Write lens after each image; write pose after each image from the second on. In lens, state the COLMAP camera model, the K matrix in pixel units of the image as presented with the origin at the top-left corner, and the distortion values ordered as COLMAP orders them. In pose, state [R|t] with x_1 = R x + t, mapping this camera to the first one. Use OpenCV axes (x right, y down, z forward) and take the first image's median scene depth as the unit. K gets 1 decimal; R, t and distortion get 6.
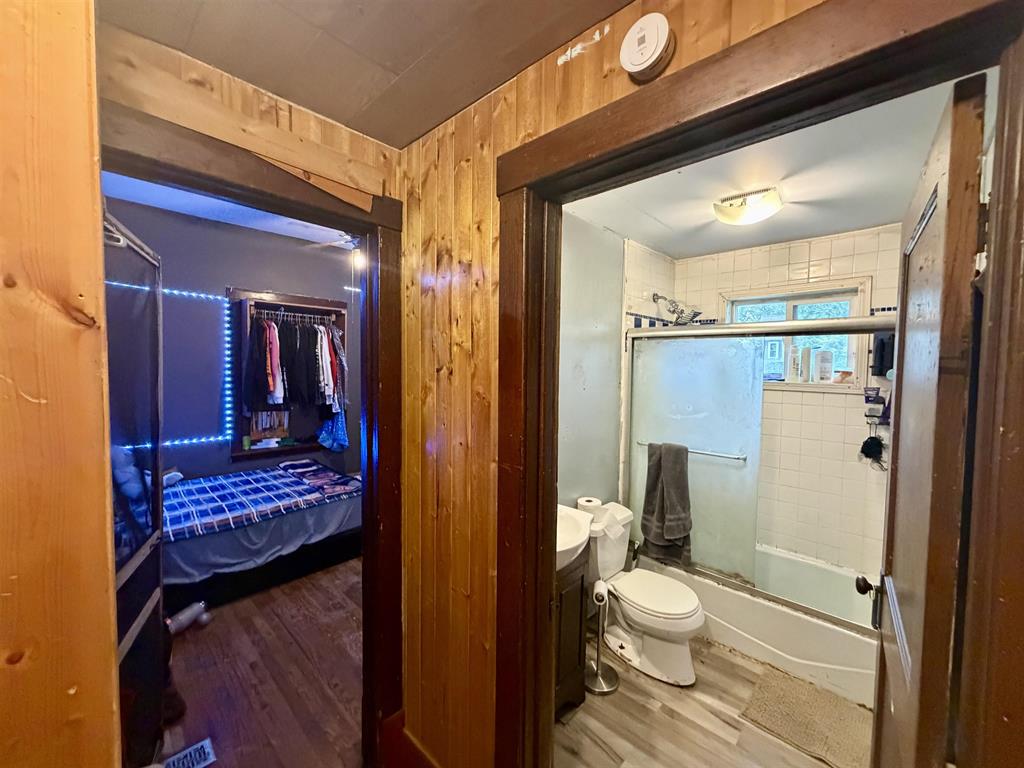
lens RADIAL K [[409.1, 0, 508.1], [0, 409.1, 383.2], [0, 0, 1]] dist [0.000057, 0.000034]
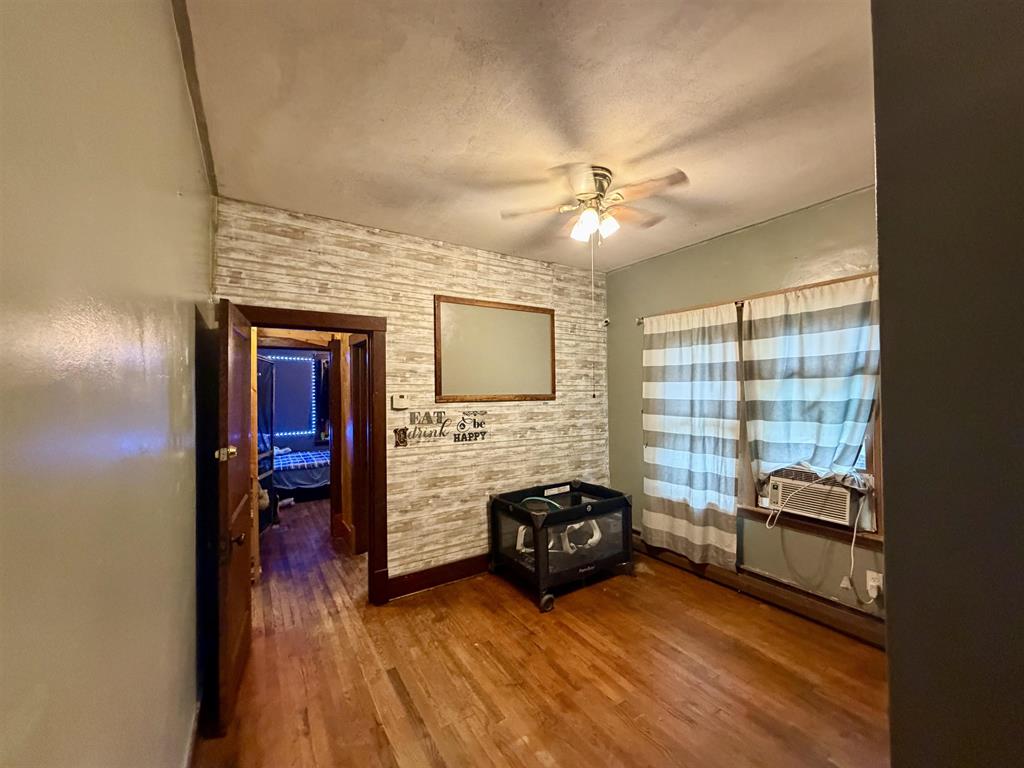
lens RADIAL K [[409.1, 0, 508.1], [0, 409.1, 383.2], [0, 0, 1]] dist [0.000057, 0.000034]
pose [[0.971747, -0.027126, -0.234459, 0.698618], [0.014029, 0.998256, -0.057350, 0.029596], [0.235606, 0.052440, 0.970433, -0.692781]]
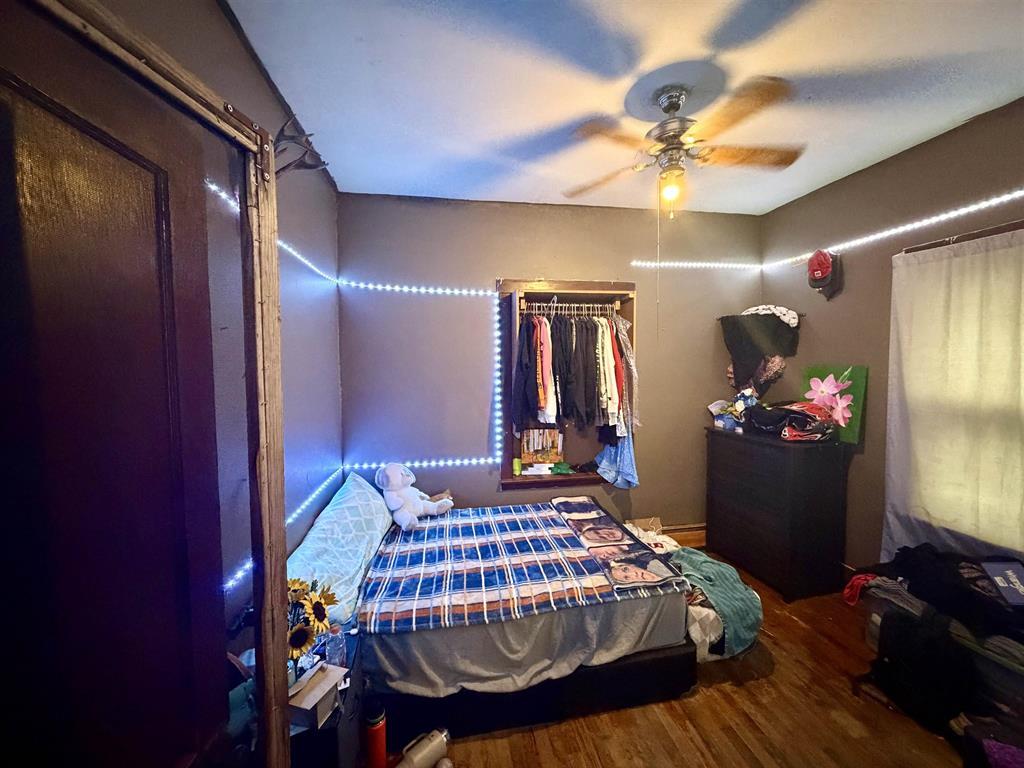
lens RADIAL K [[409.1, 0, 508.1], [0, 409.1, 383.2], [0, 0, 1]] dist [0.000057, 0.000034]
pose [[0.807491, 0.002632, -0.589875, -0.192920], [-0.000080, 0.999991, 0.004353, -0.030464], [0.589881, -0.003468, 0.807483, 0.370921]]
